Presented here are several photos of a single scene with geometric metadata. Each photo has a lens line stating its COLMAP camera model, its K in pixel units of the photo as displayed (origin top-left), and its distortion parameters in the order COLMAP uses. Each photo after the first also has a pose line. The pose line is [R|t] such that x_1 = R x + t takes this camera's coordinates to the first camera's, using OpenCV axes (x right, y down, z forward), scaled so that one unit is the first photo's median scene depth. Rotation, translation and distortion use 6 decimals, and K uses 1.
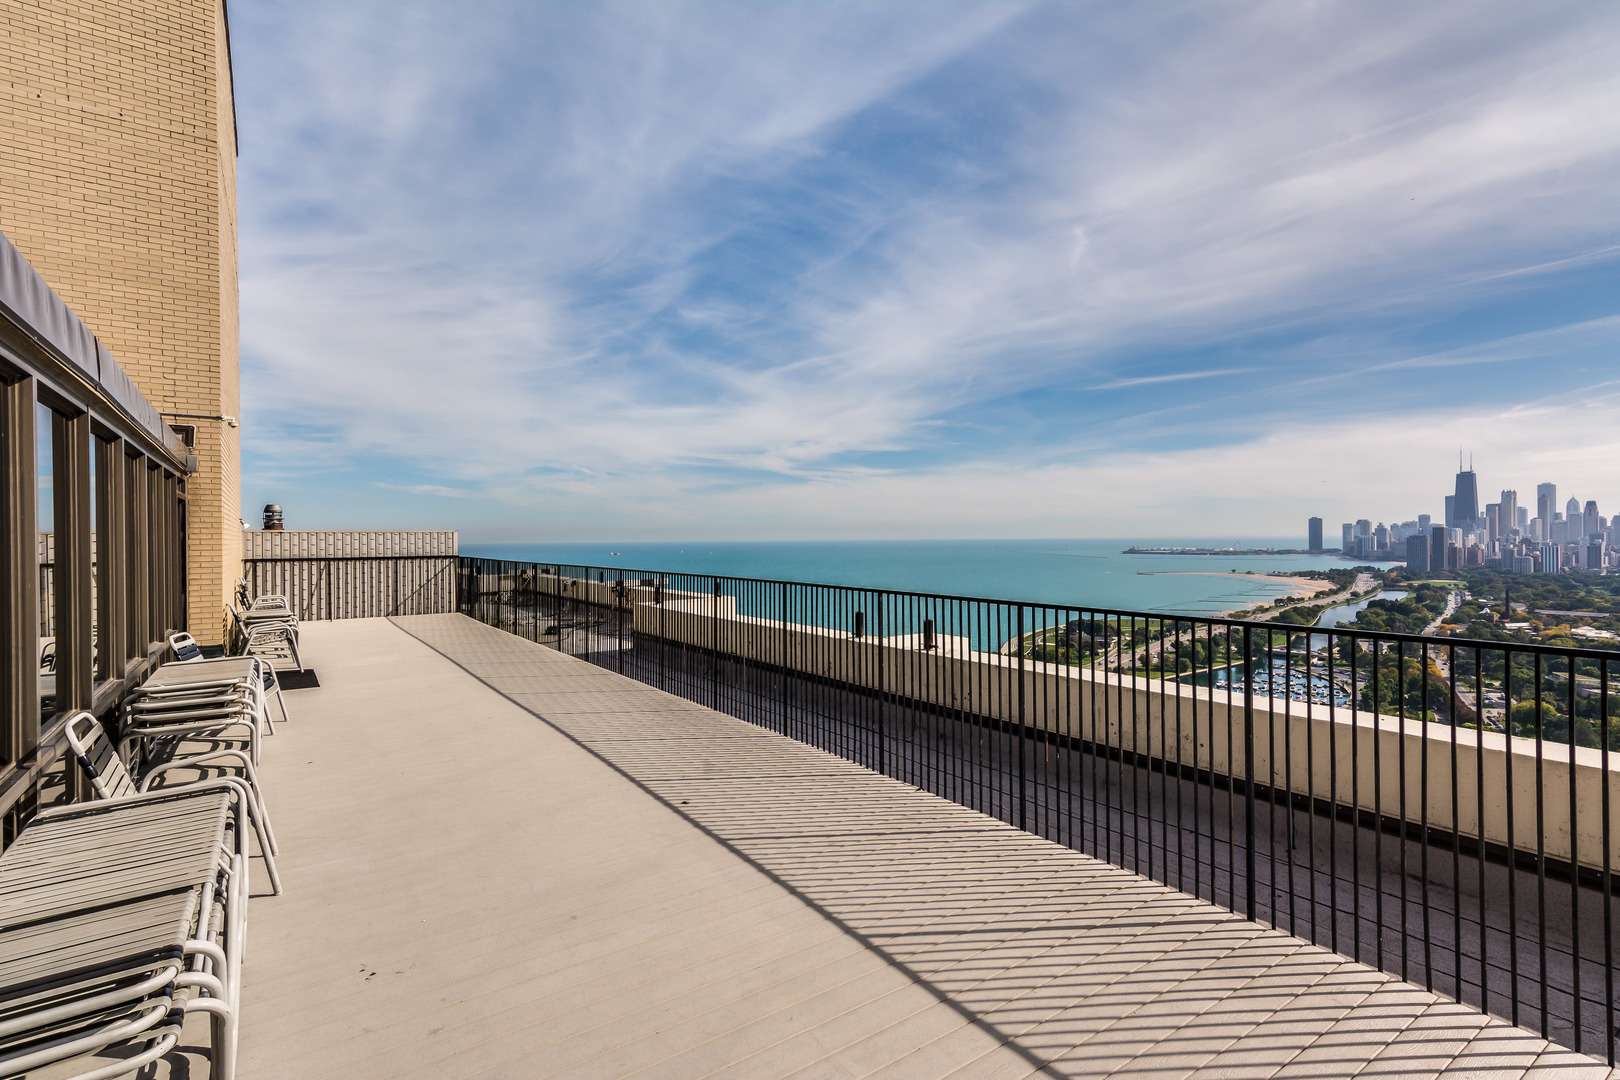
lens RADIAL K [[789.4, 0, 807.8], [0, 789.4, 541.4], [0, 0, 1]] dist [0.010804, 0.002015]
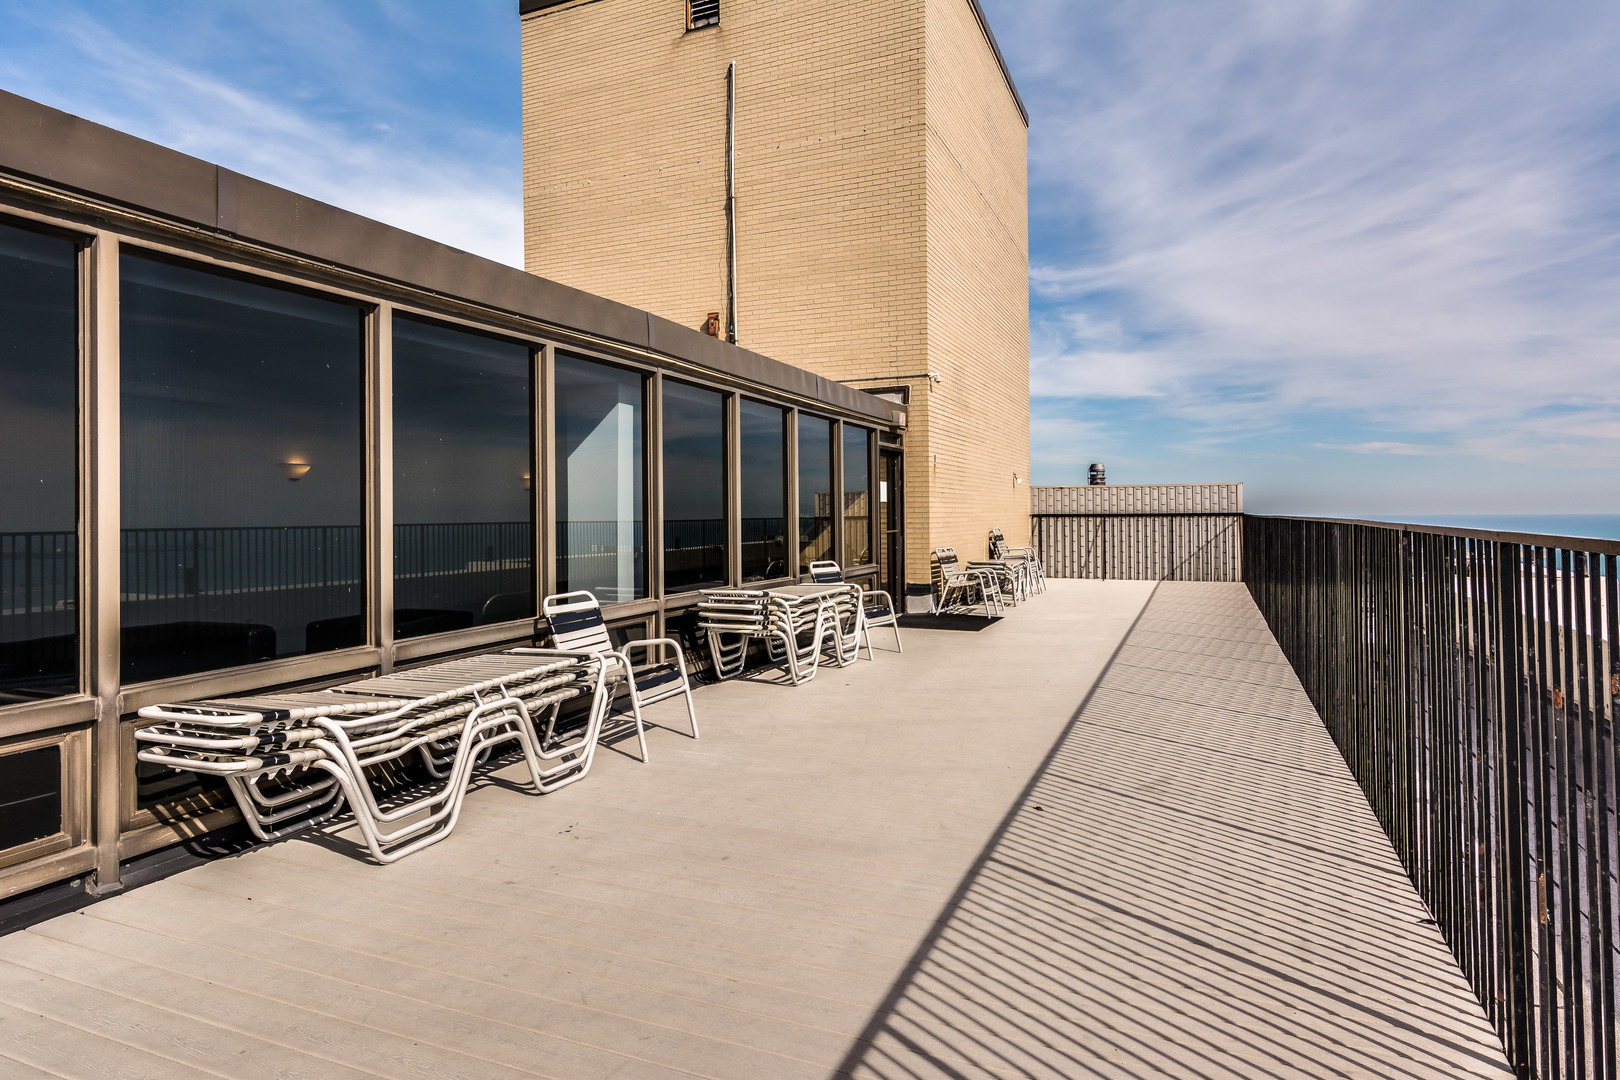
lens RADIAL K [[910.4, 0, 795.9], [0, 910.4, 506.6], [0, 0, 1]] dist [0.019864, -0.000109]
pose [[0.525399, -0.002310, -0.850853, 0.100610], [-0.002539, 0.999988, -0.004283, 0.013459], [0.850852, 0.004410, 0.525387, 0.084737]]
